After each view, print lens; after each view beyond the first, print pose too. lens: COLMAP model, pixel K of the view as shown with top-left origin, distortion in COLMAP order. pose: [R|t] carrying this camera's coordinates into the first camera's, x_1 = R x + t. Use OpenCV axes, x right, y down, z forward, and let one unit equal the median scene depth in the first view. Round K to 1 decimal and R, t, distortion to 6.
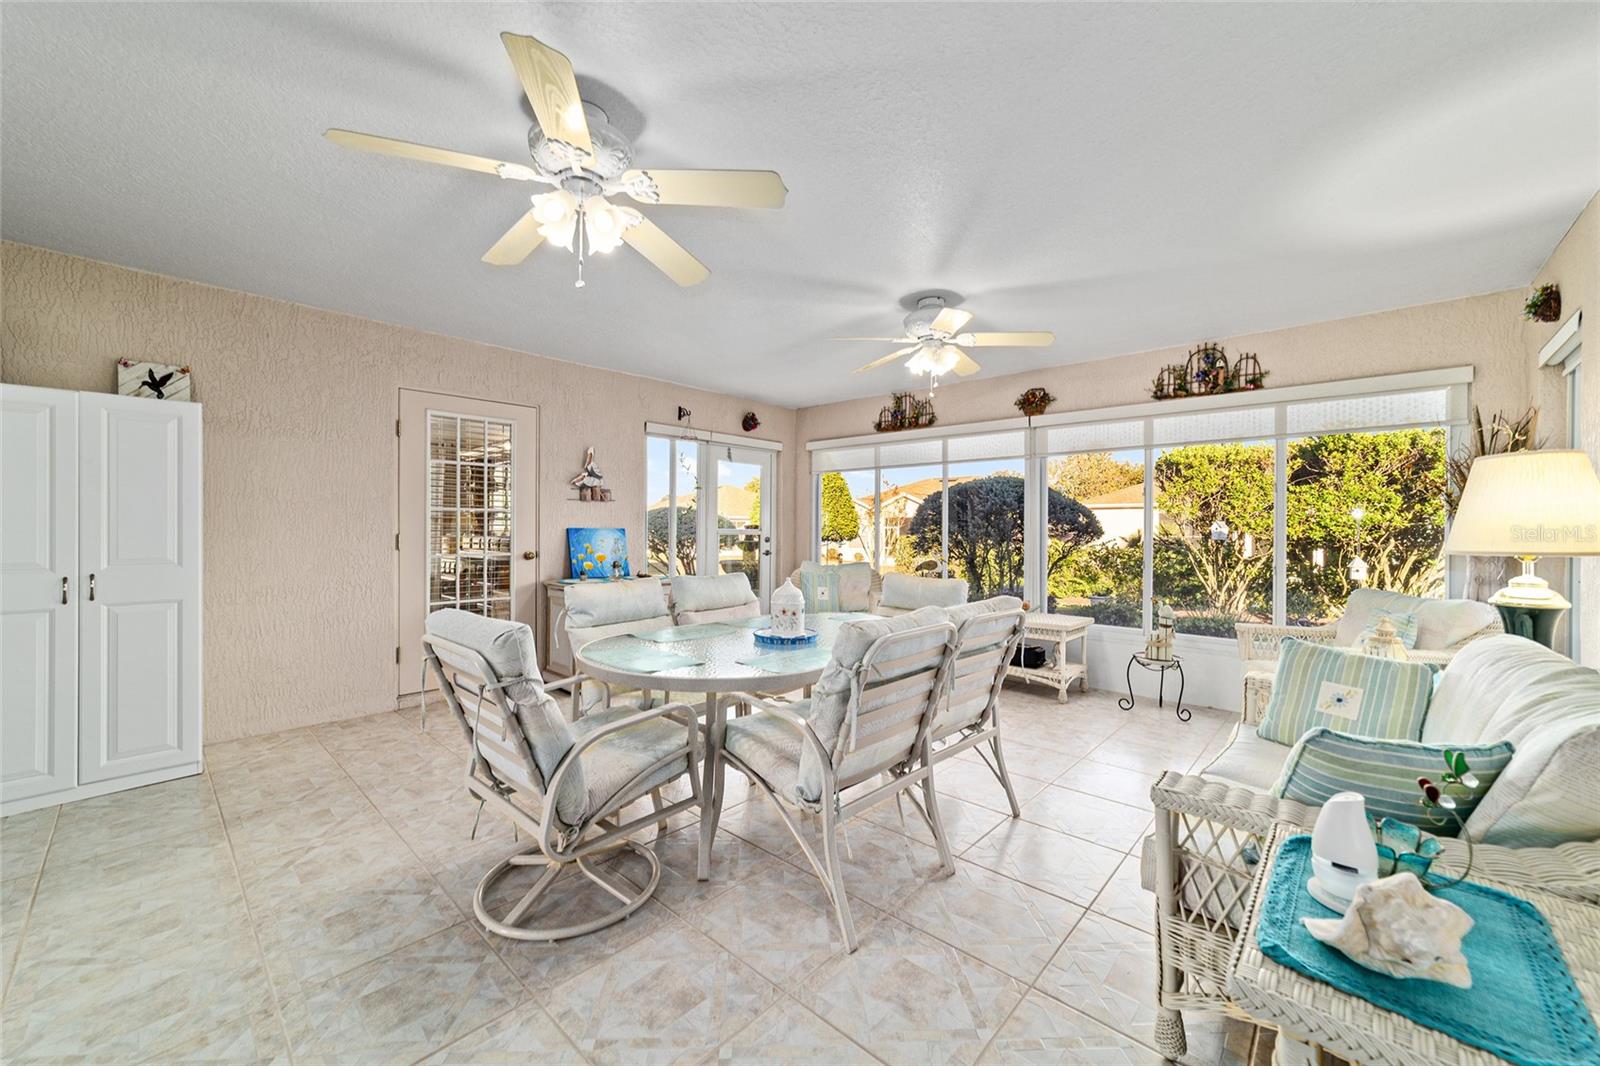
lens RADIAL K [[616.2, 0, 799.4], [0, 616.2, 530.9], [0, 0, 1]] dist [-0.017308, 0.007866]
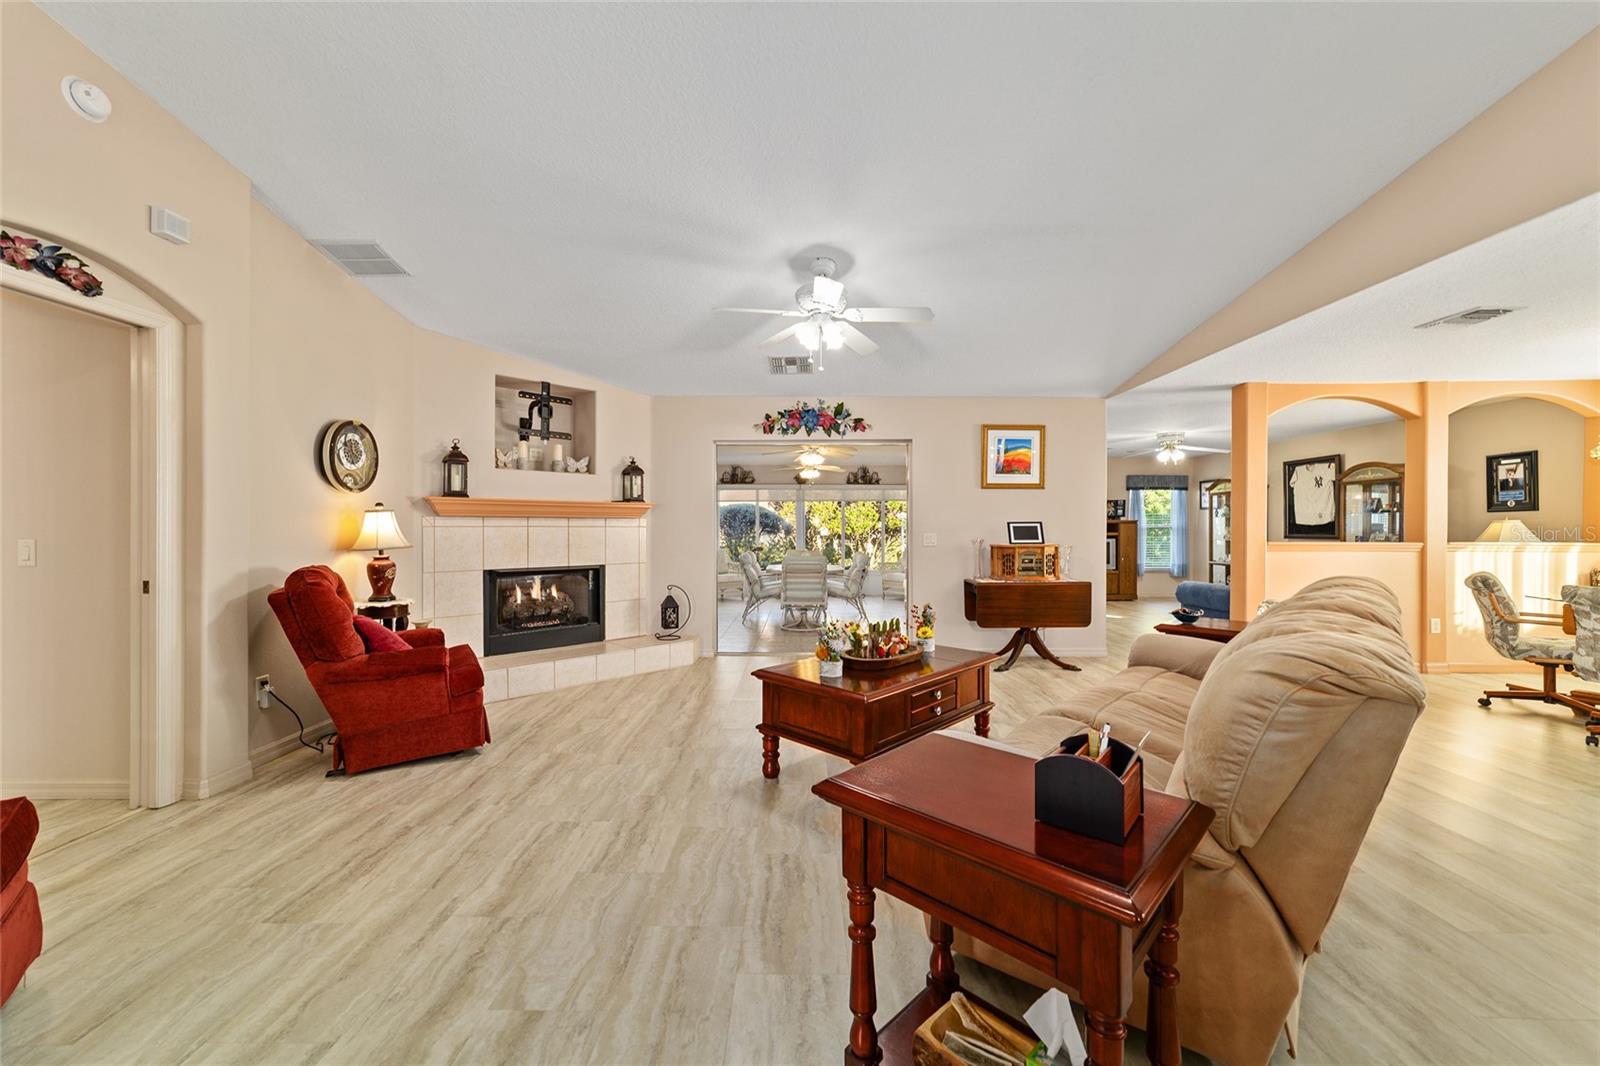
lens RADIAL K [[616.2, 0, 794.5], [0, 616.2, 528.2], [0, 0, 1]] dist [-0.017308, 0.007866]
pose [[0.742532, -0.007258, 0.669772, -1.456935], [0.008907, 0.999960, 0.000962, -0.023499], [-0.669752, 0.005251, 0.742566, -0.886056]]
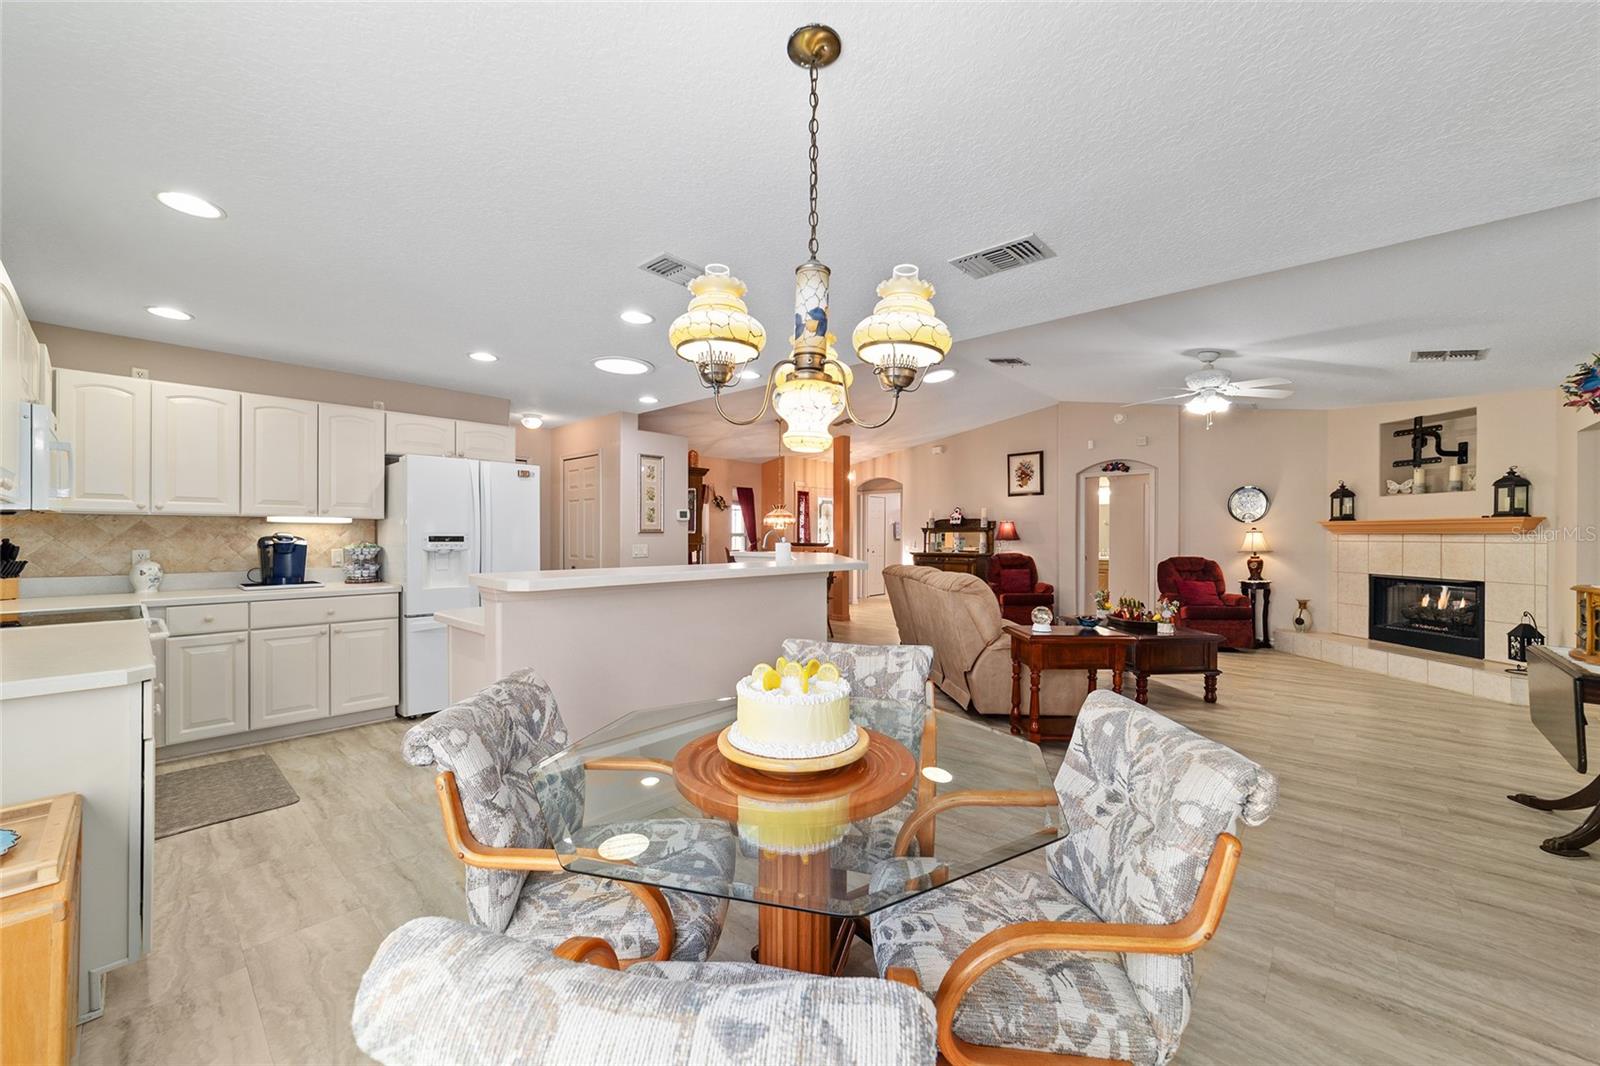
lens RADIAL K [[616.2, 0, 793.4], [0, 616.2, 537.3], [0, 0, 1]] dist [-0.017308, 0.007866]
pose [[0.002438, -0.001588, -0.999996, 0.362028], [-0.011026, 0.999938, -0.001615, -0.022636], [0.999936, 0.011030, 0.002421, -1.084833]]
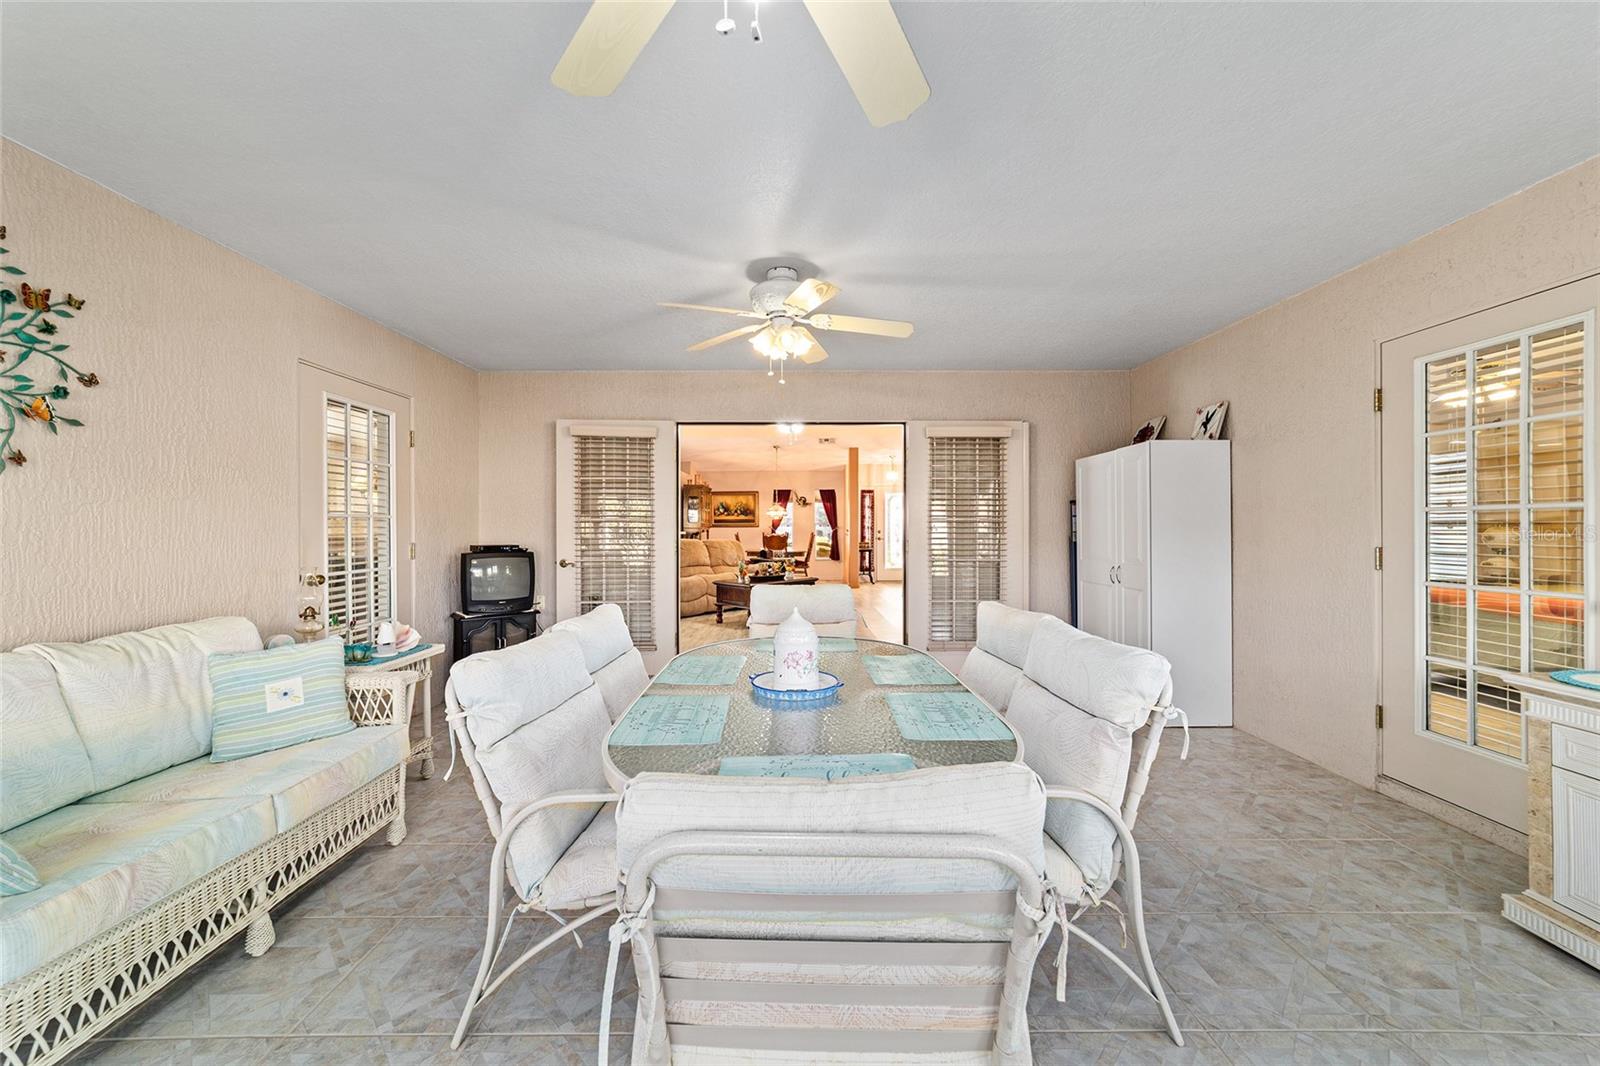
lens RADIAL K [[616.2, 0, 803.4], [0, 616.2, 526.4], [0, 0, 1]] dist [-0.017308, 0.007866]
pose [[-0.723316, -0.006667, -0.690485, 0.313359], [-0.007018, 0.999973, -0.002304, -0.012709], [0.690482, 0.003179, -0.723343, 1.000921]]
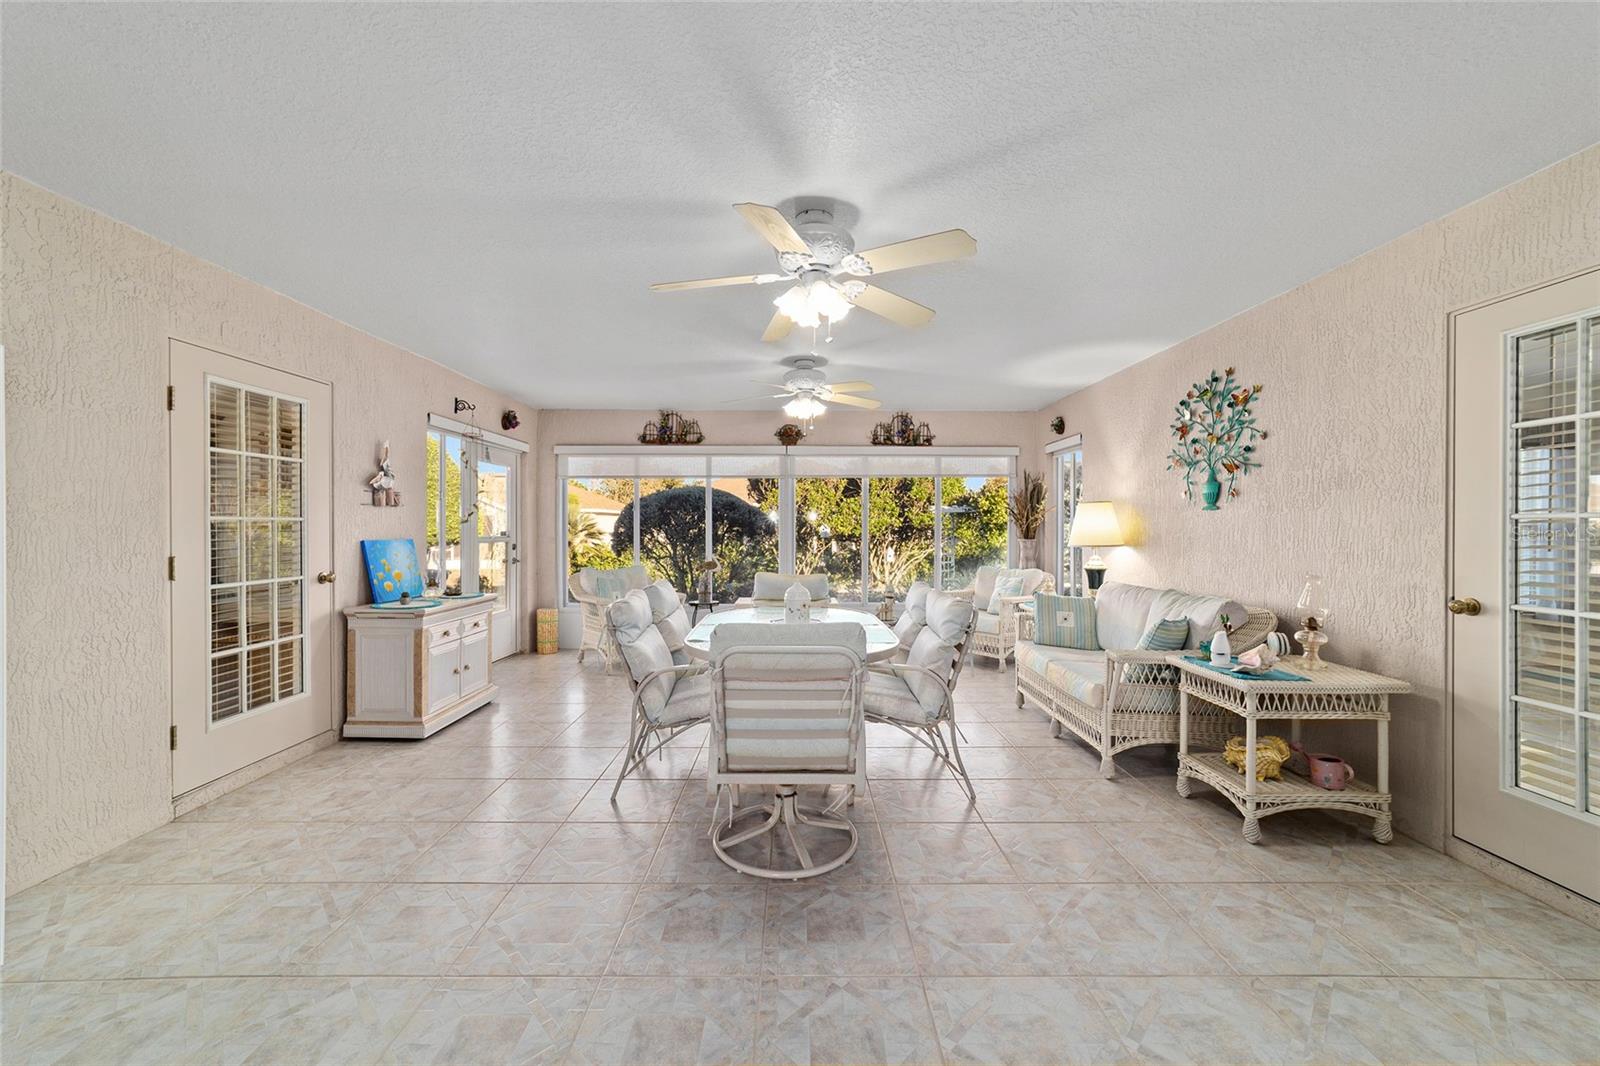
lens RADIAL K [[616.2, 0, 798.2], [0, 616.2, 526.4], [0, 0, 1]] dist [-0.017308, 0.007866]
pose [[0.731230, -0.006321, 0.682102, -0.577880], [0.007696, 0.999970, 0.001017, -0.021971], [-0.682088, 0.004506, 0.731257, 0.044627]]
